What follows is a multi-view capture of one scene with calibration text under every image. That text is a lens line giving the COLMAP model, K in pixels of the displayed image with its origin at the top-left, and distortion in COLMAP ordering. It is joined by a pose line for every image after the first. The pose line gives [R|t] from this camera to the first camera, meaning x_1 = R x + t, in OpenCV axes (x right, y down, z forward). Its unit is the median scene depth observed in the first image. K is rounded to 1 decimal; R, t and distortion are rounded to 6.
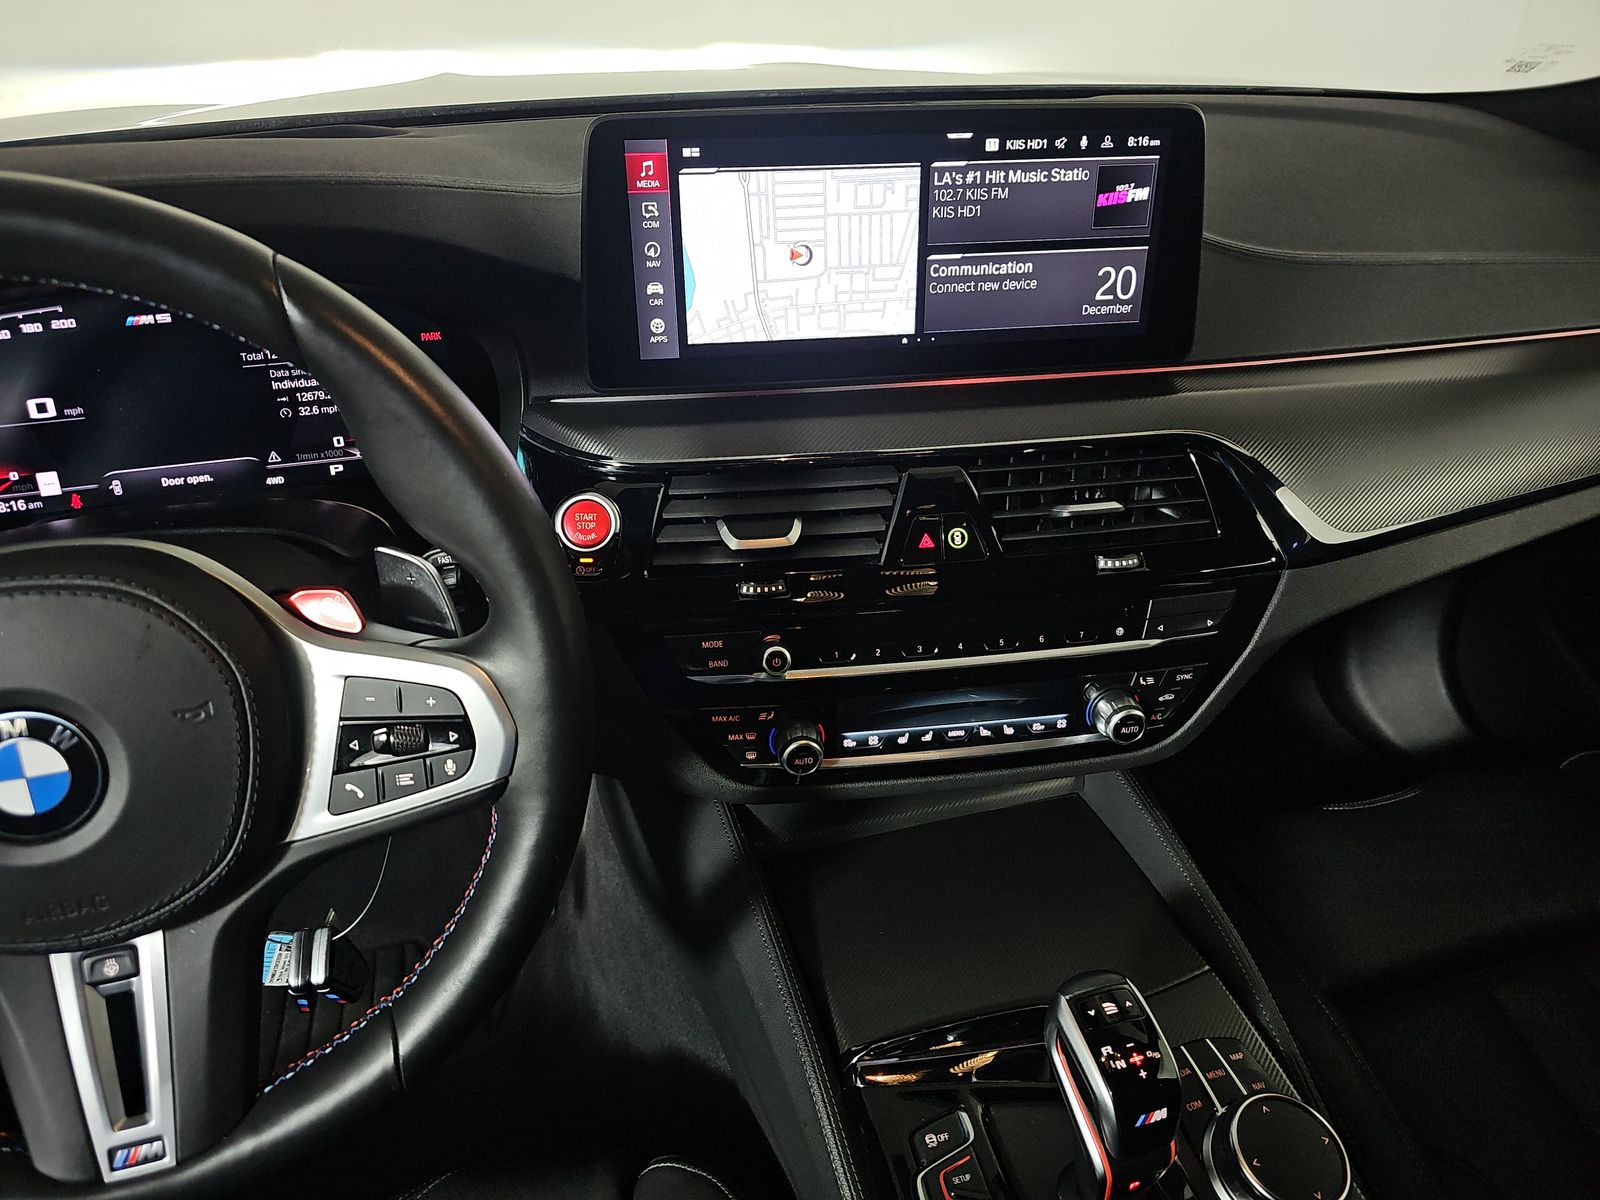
lens RADIAL K [[1087.4, 0, 763.9], [0, 1087.4, 599.6], [0, 0, 1]] dist [0.056848, -0.075566]
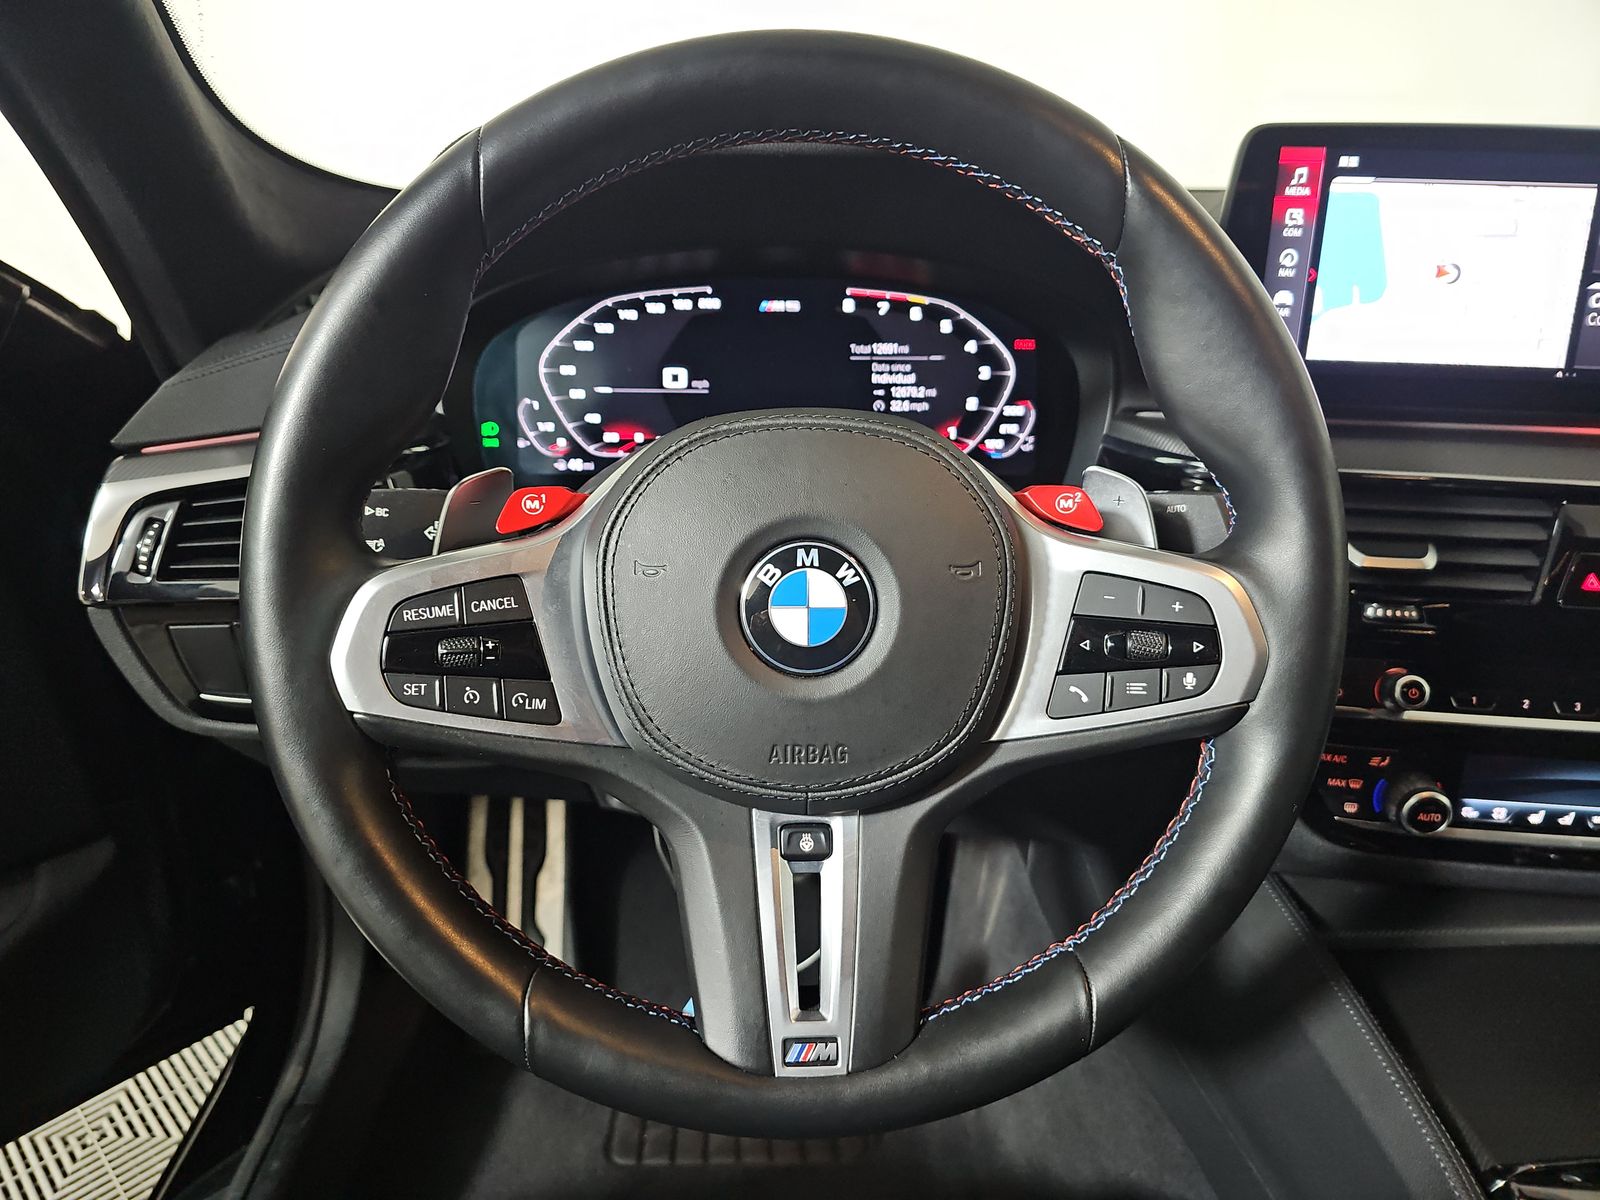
lens RADIAL K [[1087.4, 0, 763.9], [0, 1087.4, 599.6], [0, 0, 1]] dist [0.056848, -0.075566]
pose [[0.969498, 0.099379, -0.224048, -0.308644], [-0.138113, 0.976673, -0.164423, 0.203709], [0.202481, 0.190352, 0.960608, 0.025431]]
